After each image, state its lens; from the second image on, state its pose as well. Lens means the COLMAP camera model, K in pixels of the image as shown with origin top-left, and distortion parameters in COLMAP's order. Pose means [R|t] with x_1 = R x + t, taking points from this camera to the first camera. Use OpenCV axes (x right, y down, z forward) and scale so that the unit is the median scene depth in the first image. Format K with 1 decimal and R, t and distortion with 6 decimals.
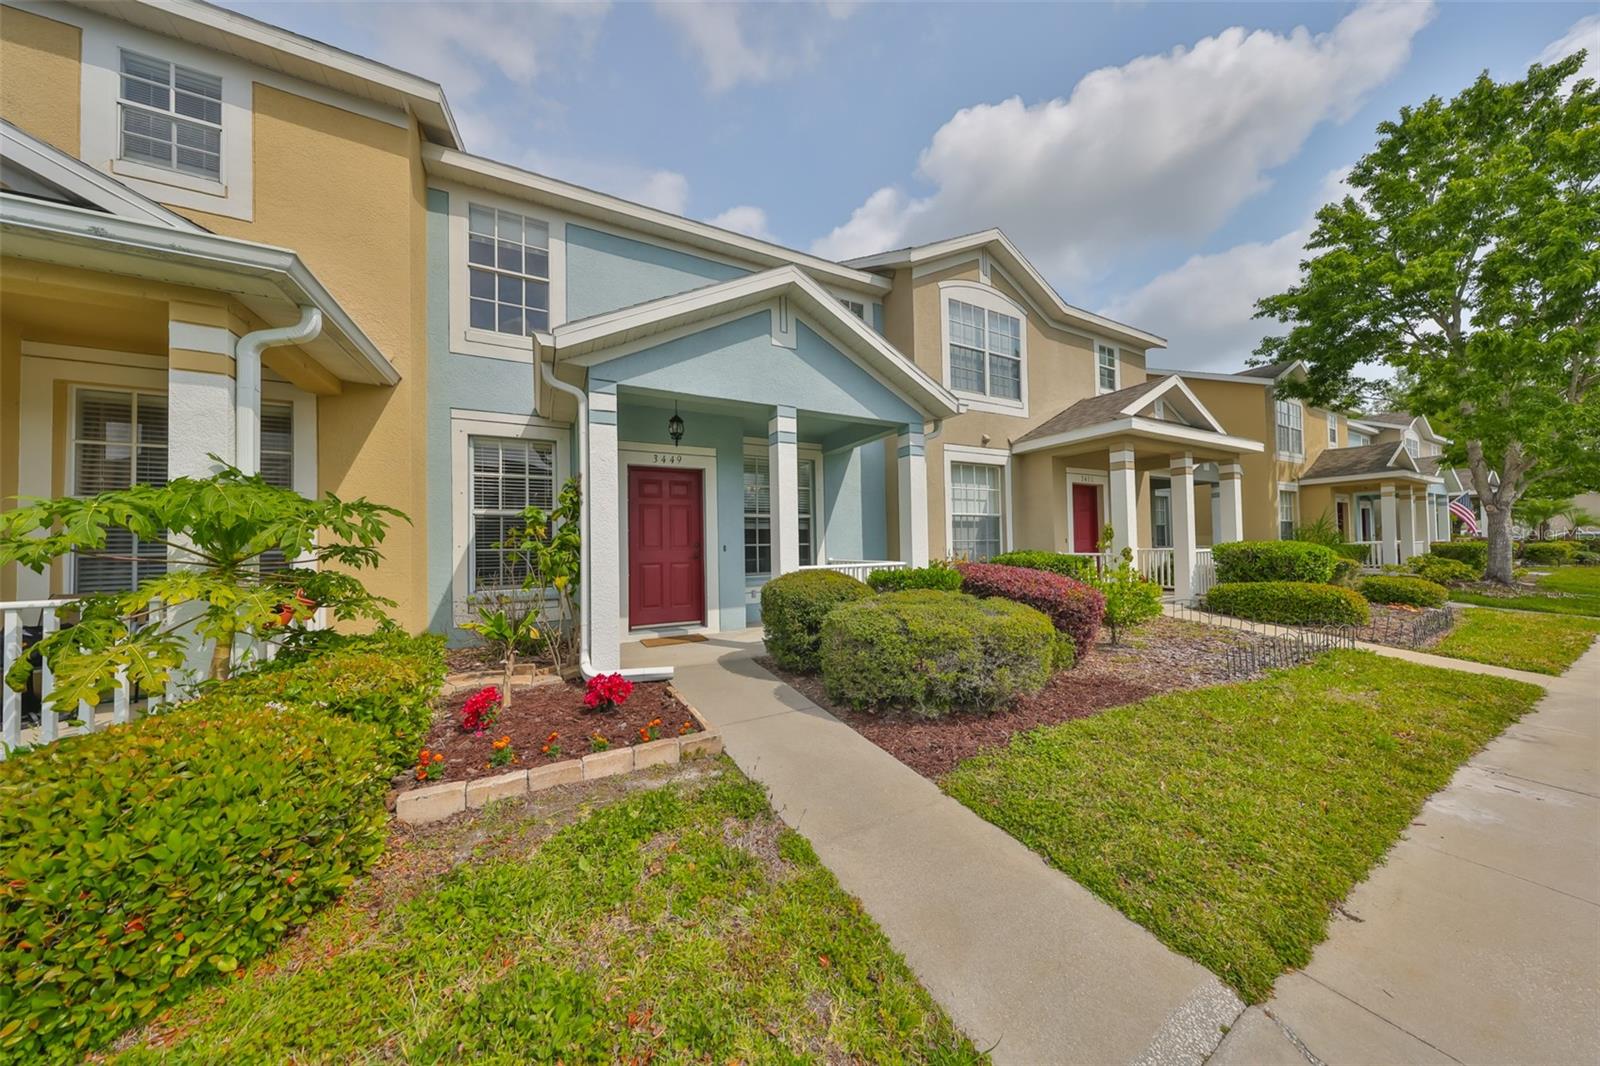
lens RADIAL K [[493.2, 0, 801.7], [0, 493.2, 540.1], [0, 0, 1]] dist [-0.001885, 0.000650]
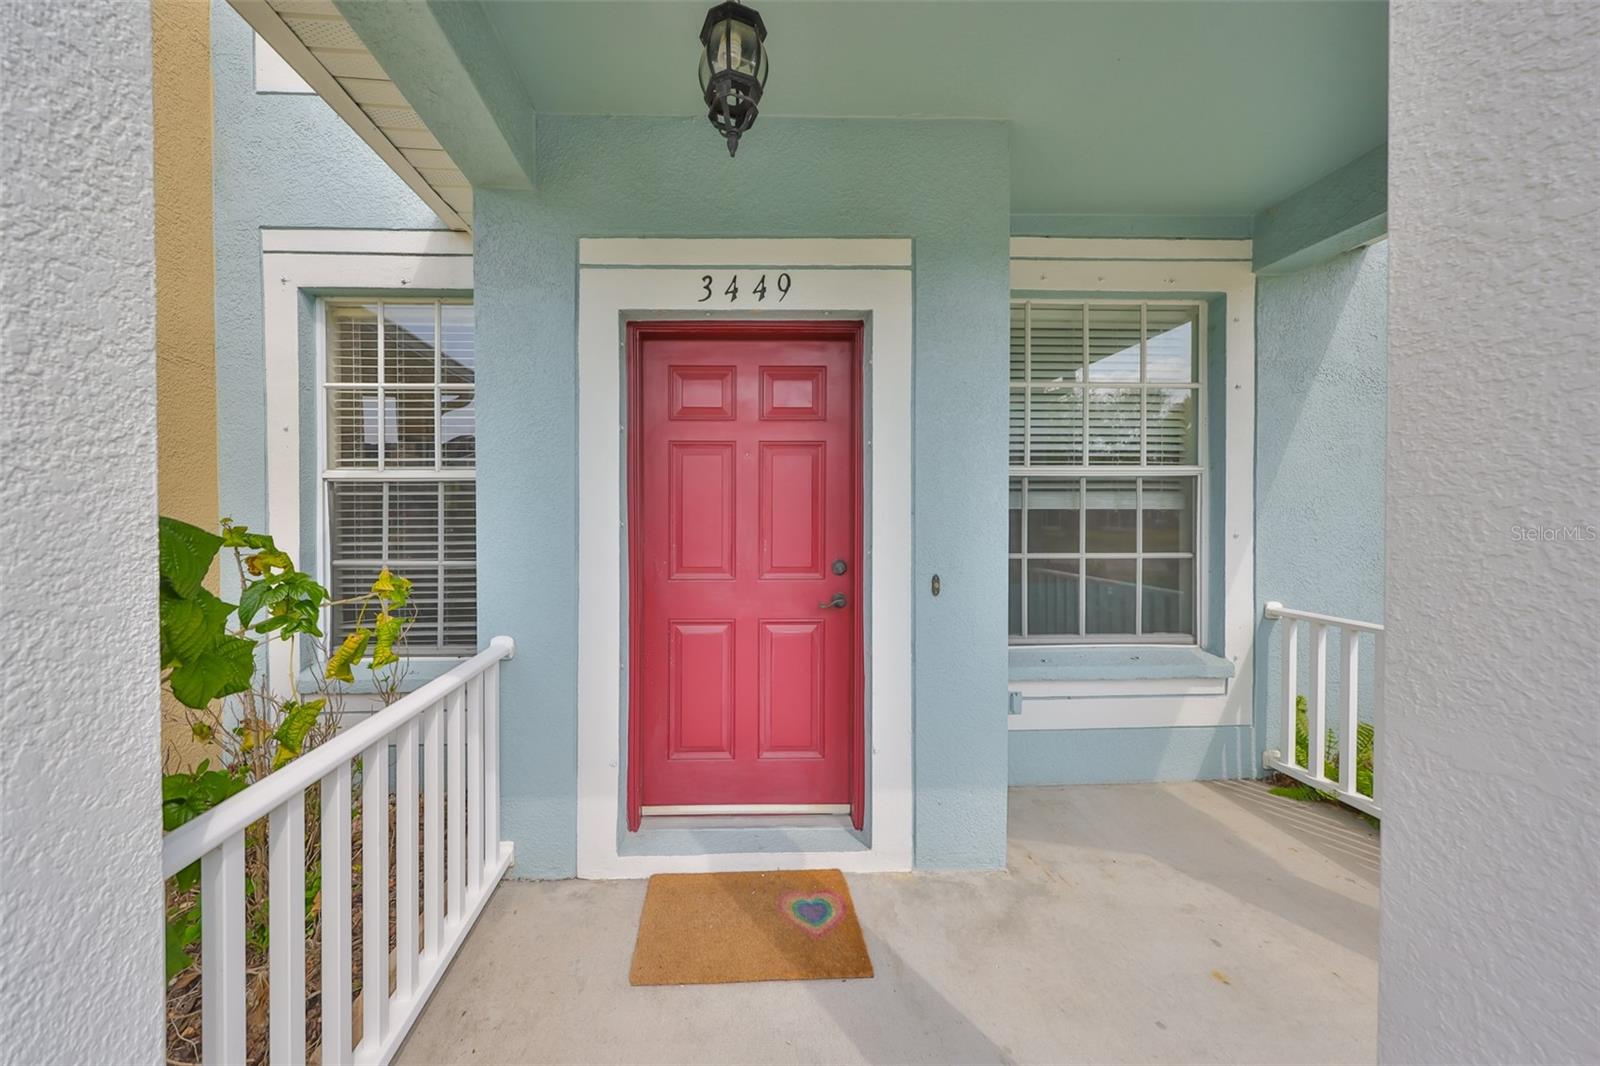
lens RADIAL K [[493.2, 0, 747.1], [0, 493.2, 519.8], [0, 0, 1]] dist [-0.001885, 0.000650]
pose [[0.892780, 0.024917, -0.449803, -0.128016], [-0.006763, 0.999098, 0.041922, -0.033438], [0.450442, -0.034385, 0.892143, 0.702146]]
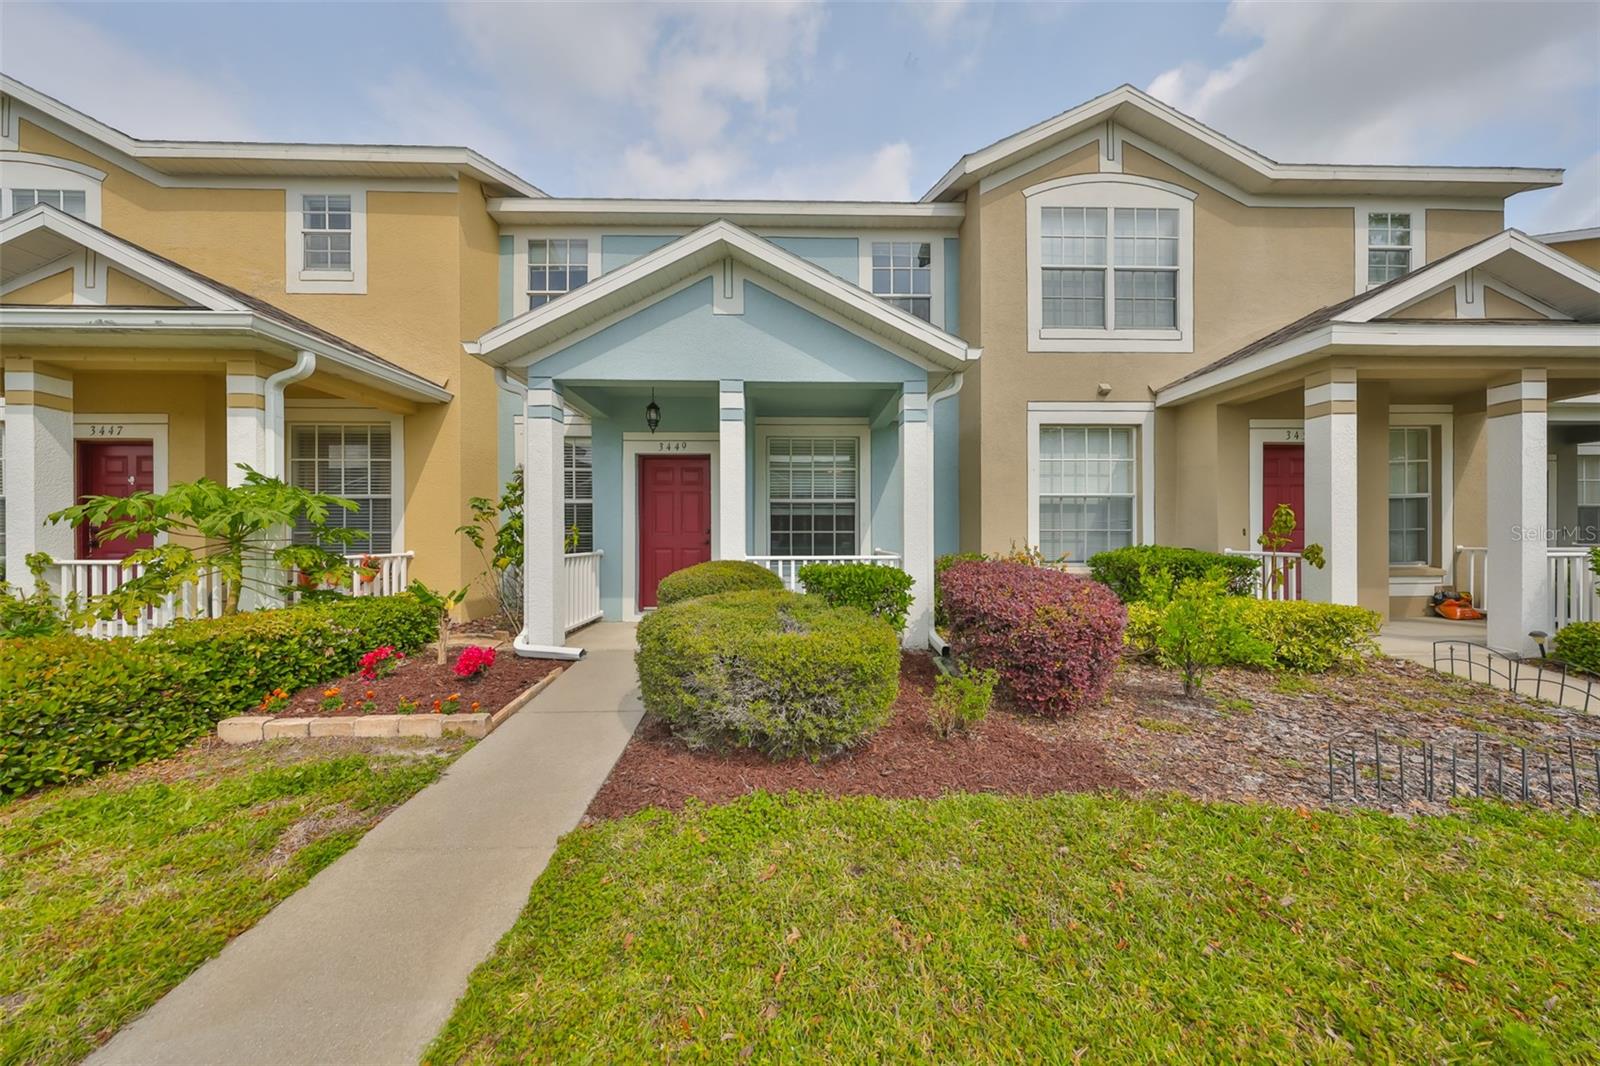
lens RADIAL K [[493.2, 0, 803.5], [0, 493.2, 541.6], [0, 0, 1]] dist [-0.001885, 0.000650]
pose [[0.892215, 0.022645, -0.451043, 0.420210], [-0.008384, 0.999400, 0.033592, -0.003556], [0.451534, -0.026190, 0.891870, 0.199056]]
